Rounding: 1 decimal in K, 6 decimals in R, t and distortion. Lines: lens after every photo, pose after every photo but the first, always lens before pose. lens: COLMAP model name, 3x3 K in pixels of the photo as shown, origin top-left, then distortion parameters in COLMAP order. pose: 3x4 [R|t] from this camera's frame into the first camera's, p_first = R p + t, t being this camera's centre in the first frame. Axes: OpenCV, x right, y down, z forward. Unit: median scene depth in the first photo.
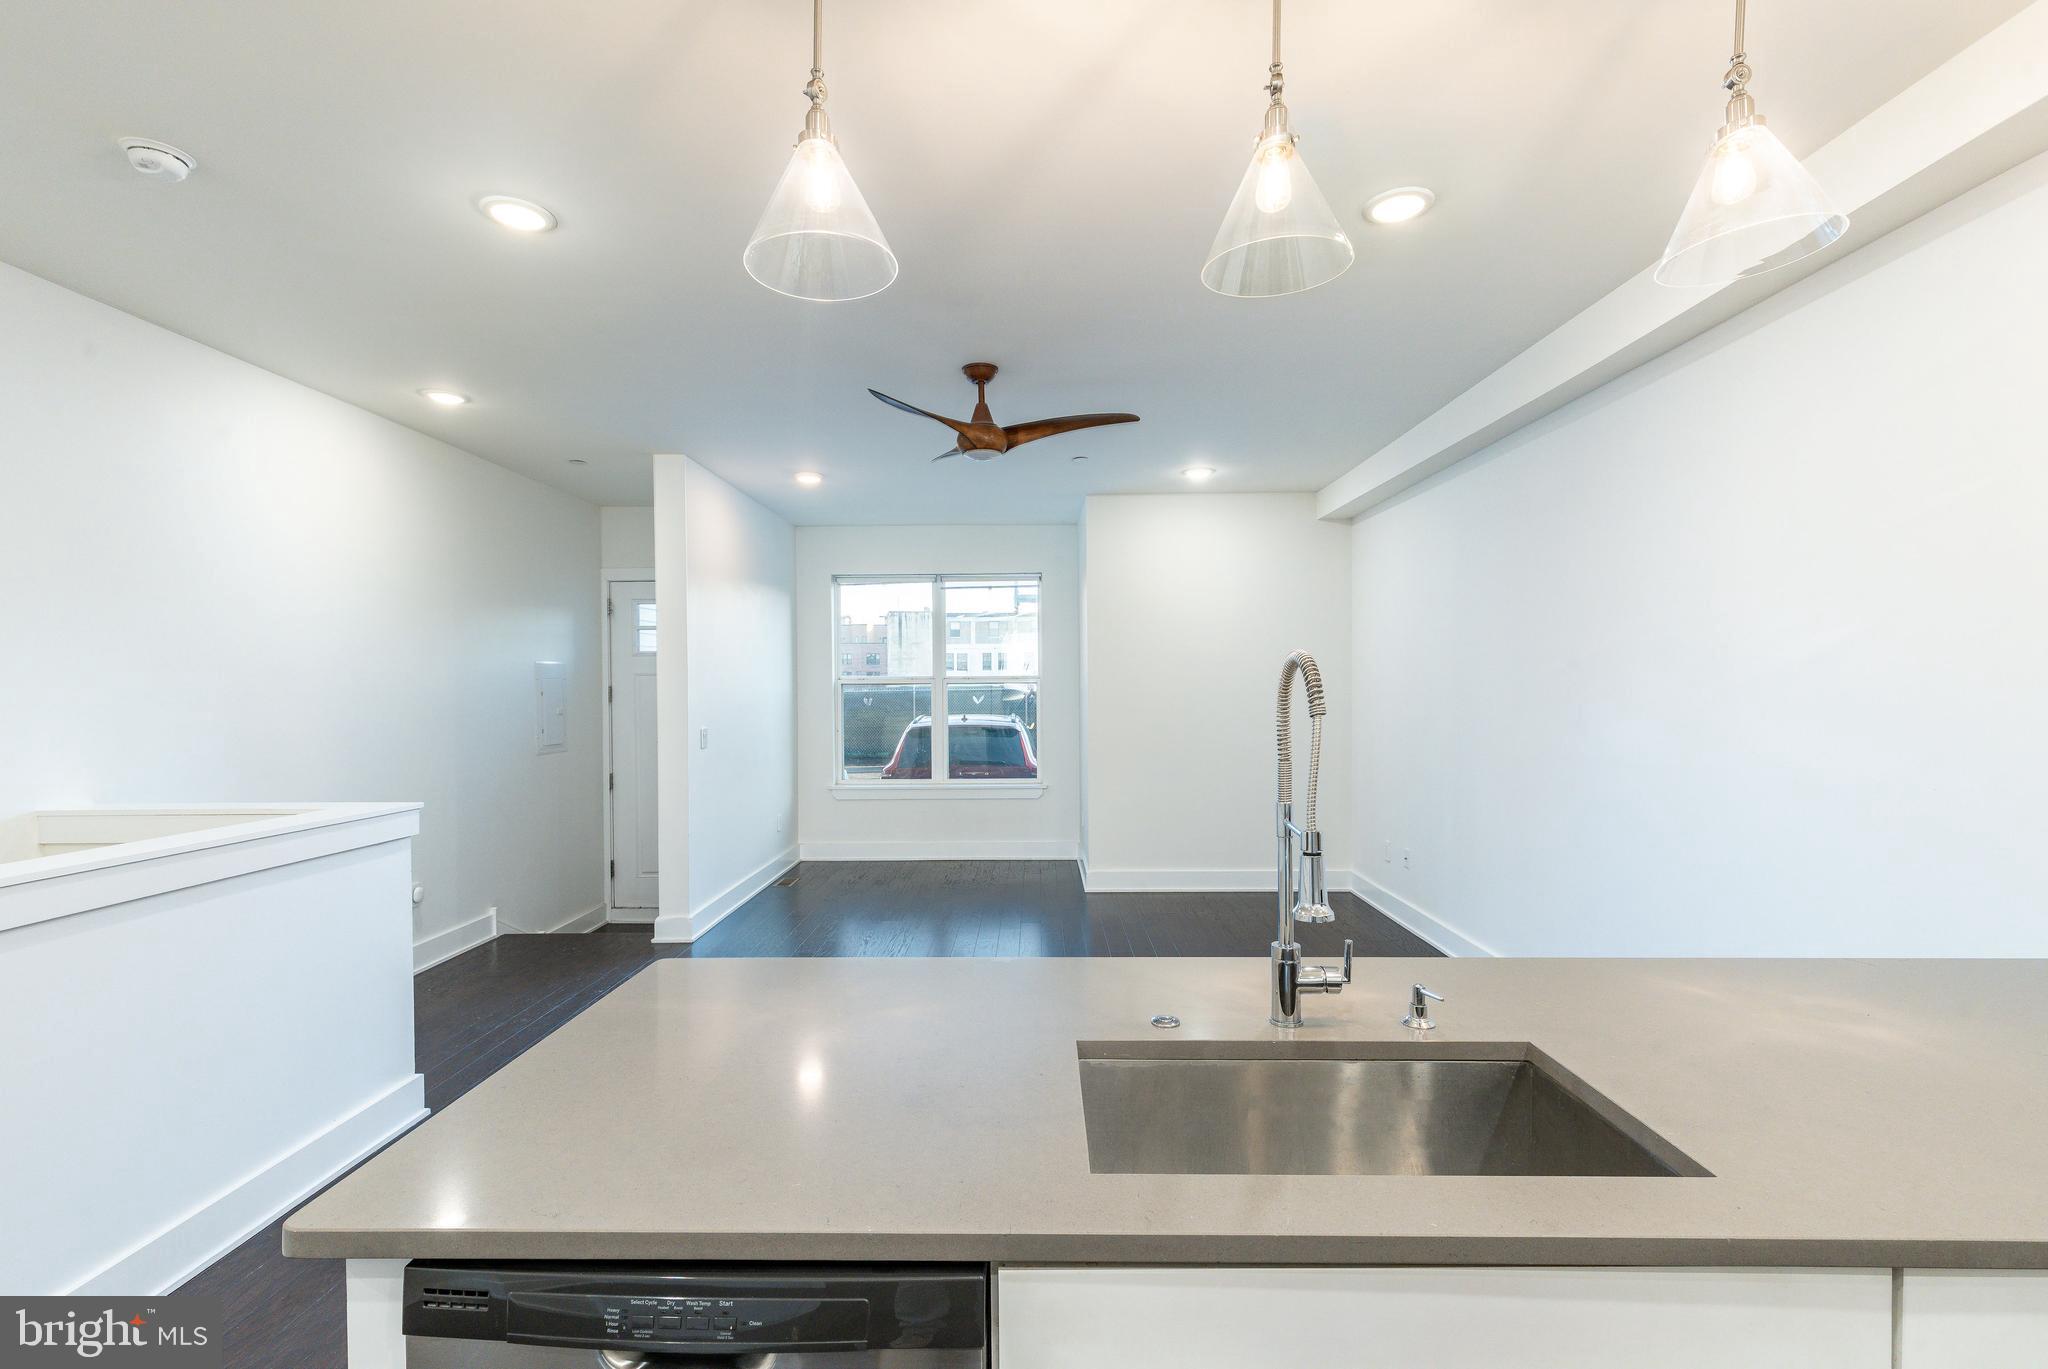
lens RADIAL K [[937.5, 0, 1022.8], [0, 937.5, 704.8], [0, 0, 1]] dist [0.000448, 0.000001]
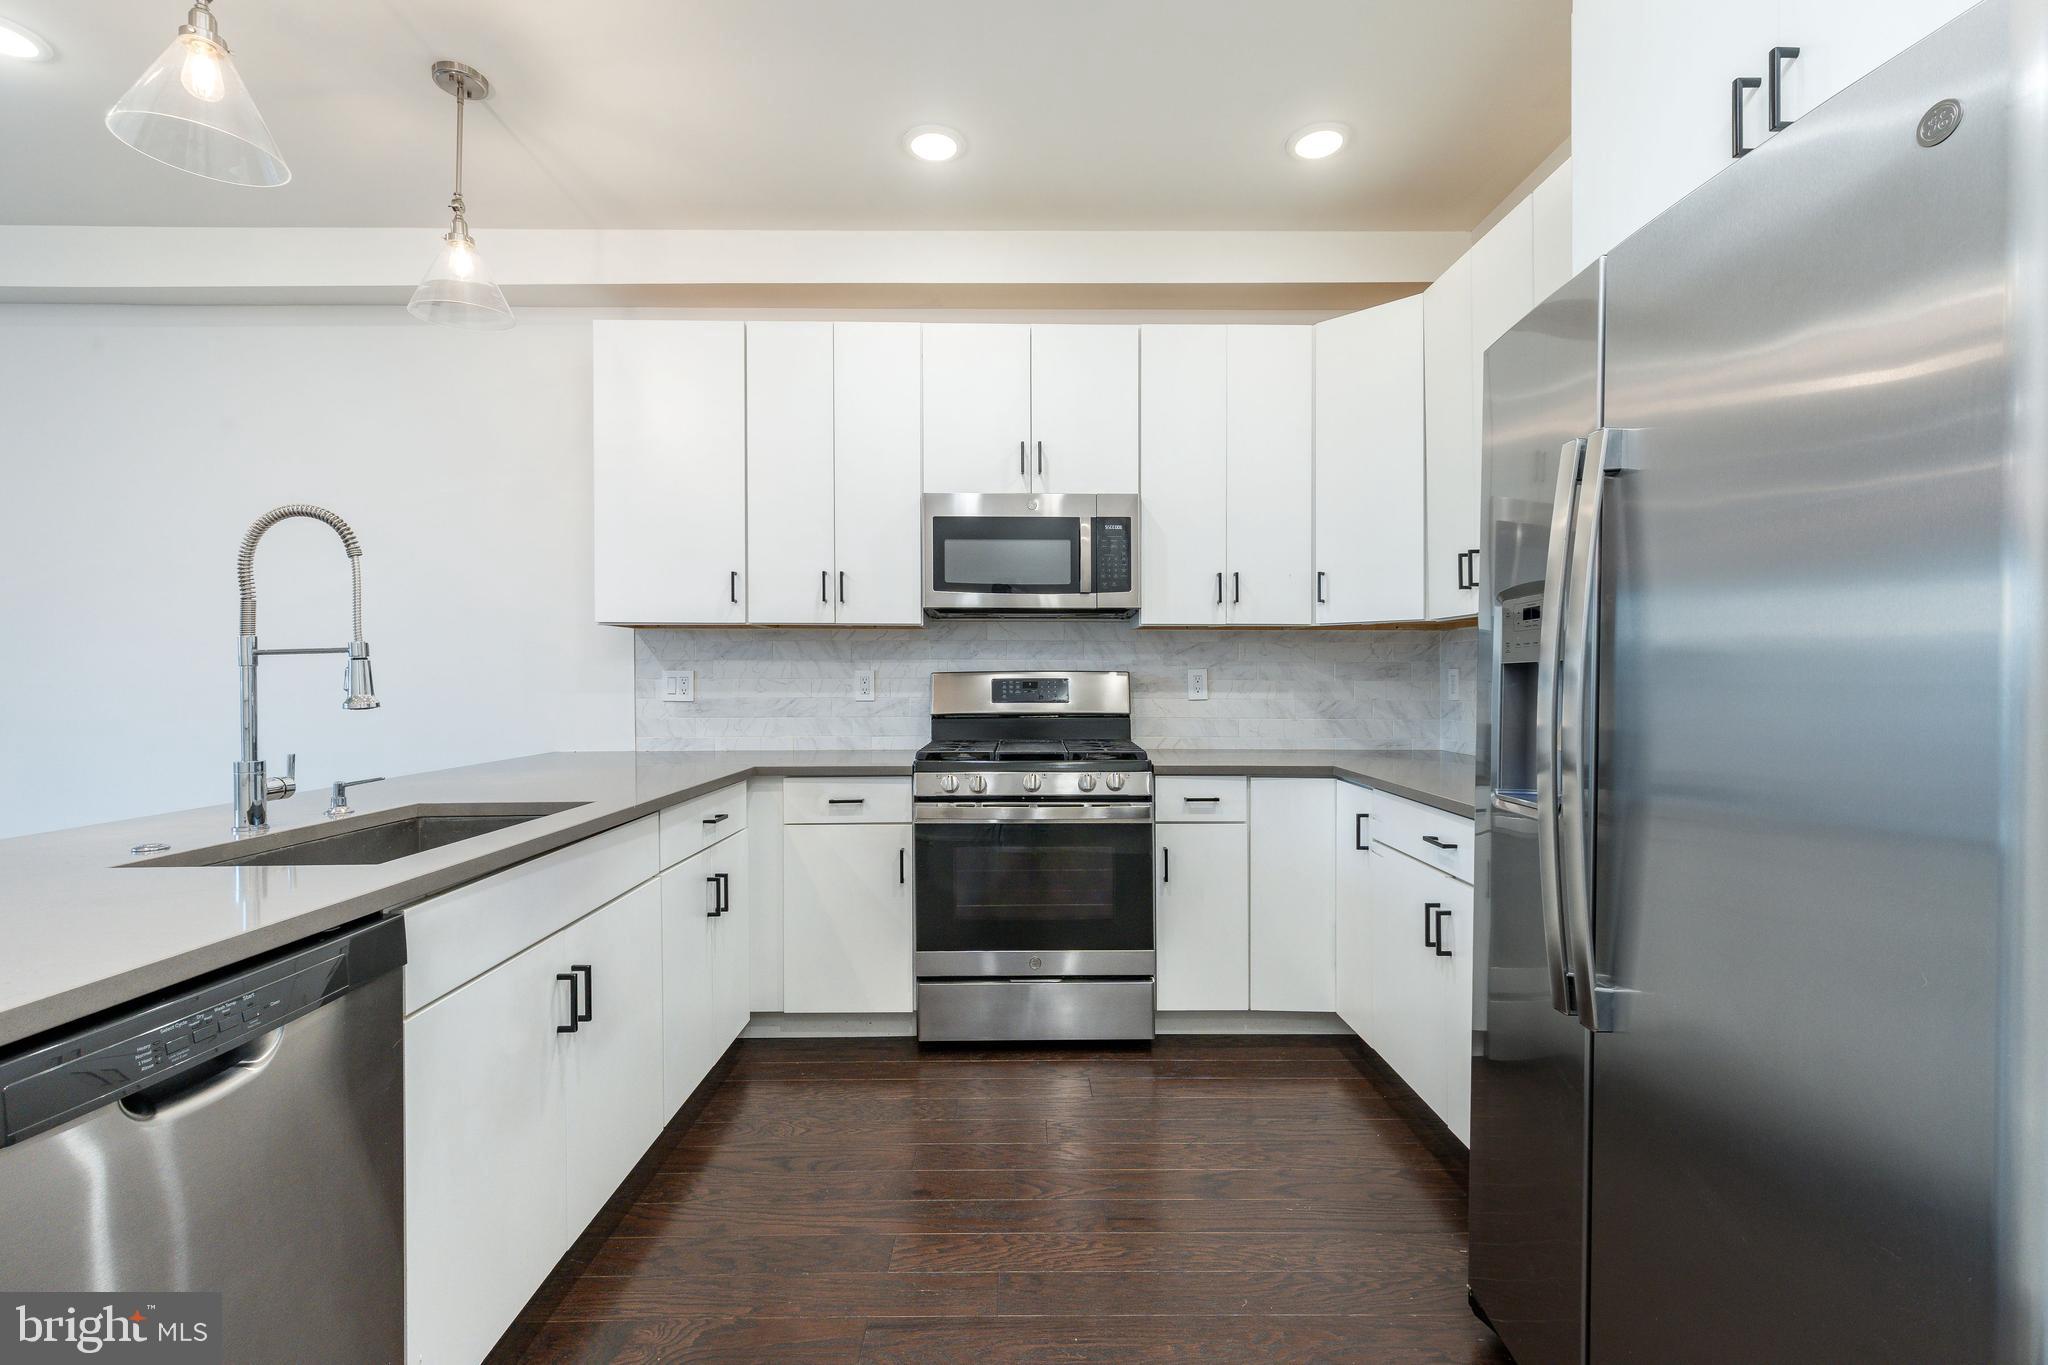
lens RADIAL K [[889.7, 0, 1026.2], [0, 889.7, 673.2], [0, 0, 1]] dist [0.001520, 0.000365]
pose [[-0.022701, 0.007163, 0.999717, -0.226718], [0.018671, 0.999803, -0.006739, 0.047789], [-0.999568, 0.018513, -0.022831, 0.019699]]
